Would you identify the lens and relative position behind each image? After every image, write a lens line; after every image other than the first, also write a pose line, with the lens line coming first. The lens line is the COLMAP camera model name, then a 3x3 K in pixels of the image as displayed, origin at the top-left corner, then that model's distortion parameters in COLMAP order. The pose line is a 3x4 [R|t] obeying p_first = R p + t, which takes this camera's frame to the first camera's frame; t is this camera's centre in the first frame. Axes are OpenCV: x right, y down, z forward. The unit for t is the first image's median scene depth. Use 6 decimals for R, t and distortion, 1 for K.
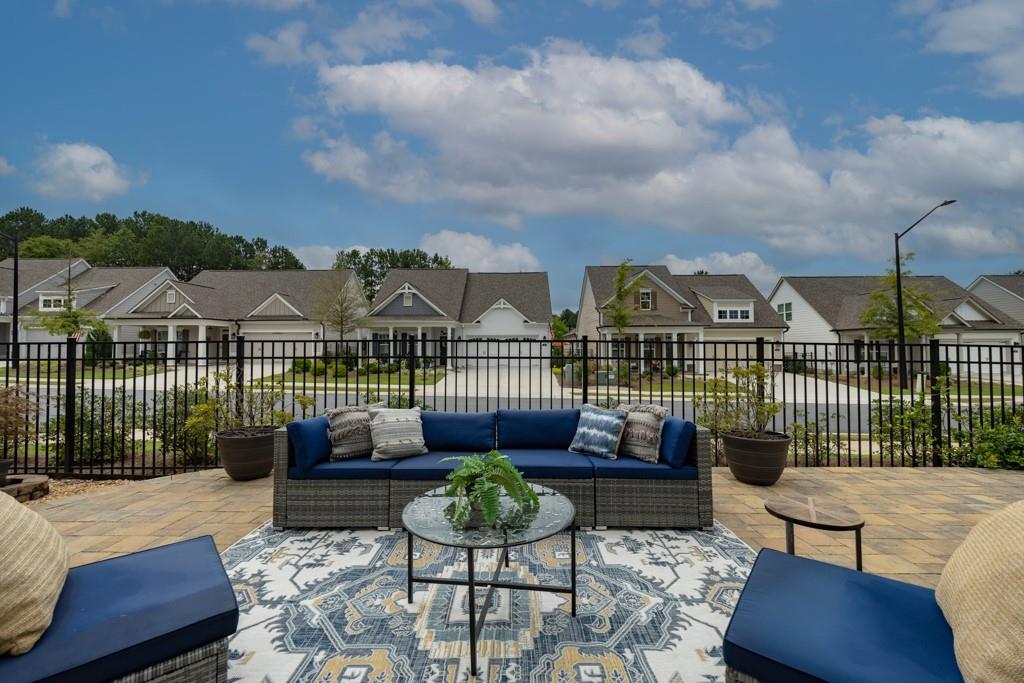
lens RADIAL K [[404.1, 0, 504.4], [0, 404.1, 341.2], [0, 0, 1]] dist [0.000579, 0.000079]
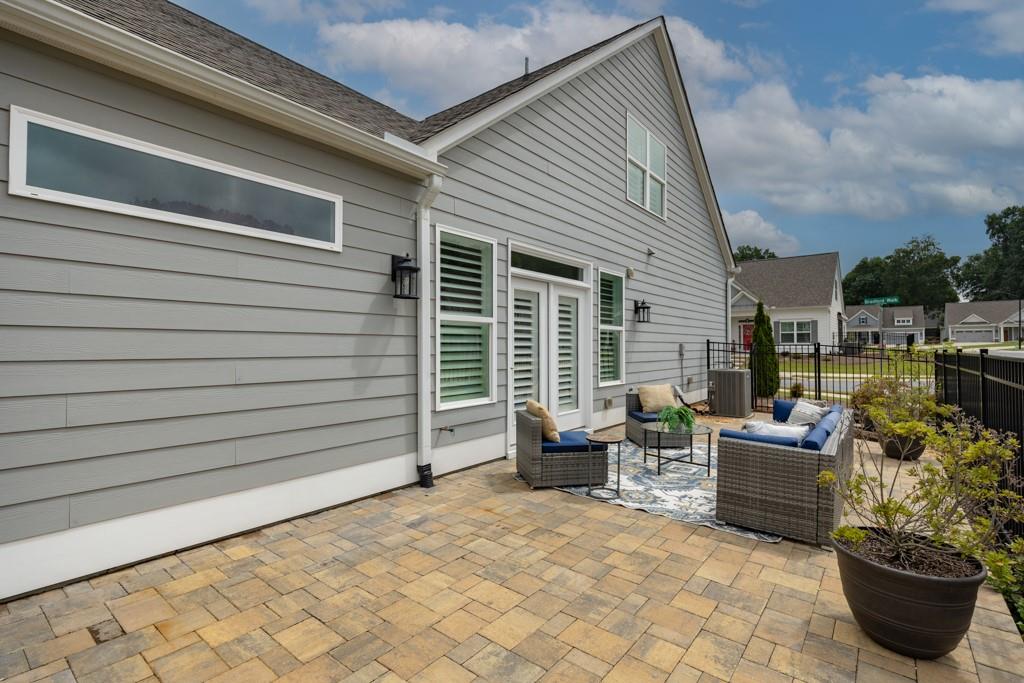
lens RADIAL K [[473.1, 0, 515.7], [0, 473.1, 339.8], [0, 0, 1]] dist [-0.002794, -0.000197]
pose [[-0.607722, -0.011219, -0.794070, 1.975489], [0.015736, 0.999534, -0.026166, -0.034151], [0.793994, -0.028397, -0.607262, 1.397574]]
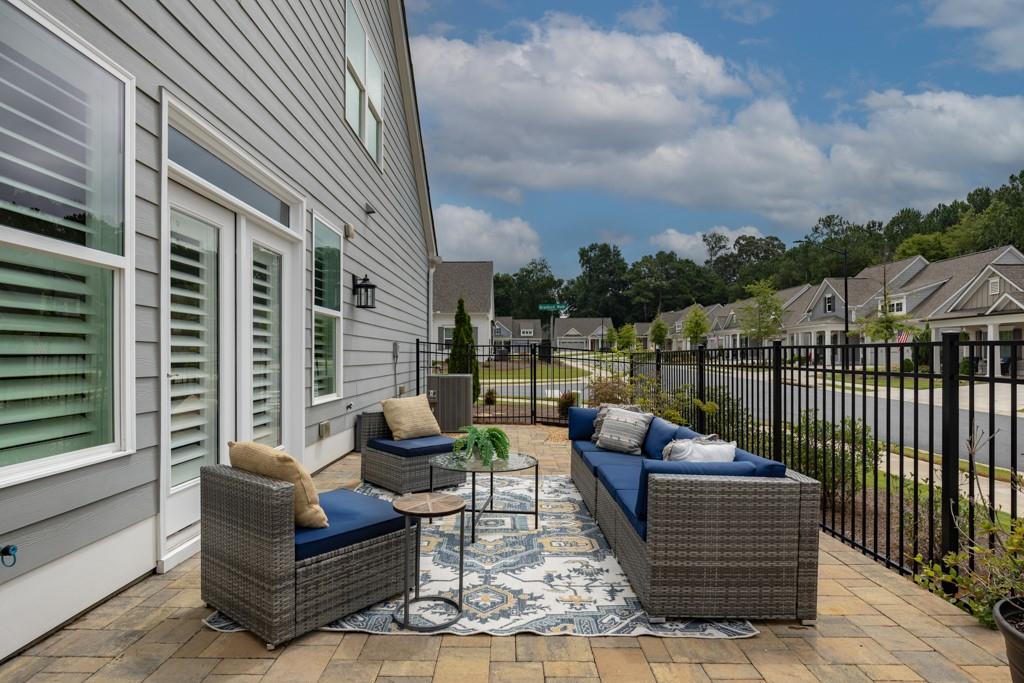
lens RADIAL K [[532.5, 0, 518.1], [0, 532.5, 357.7], [0, 0, 1]] dist [-0.004403, 0.000300]
pose [[0.037020, 0.003637, -0.999308, 1.416656], [0.019976, 0.999791, 0.004379, 0.012665], [0.999115, -0.020124, 0.036939, 0.759767]]
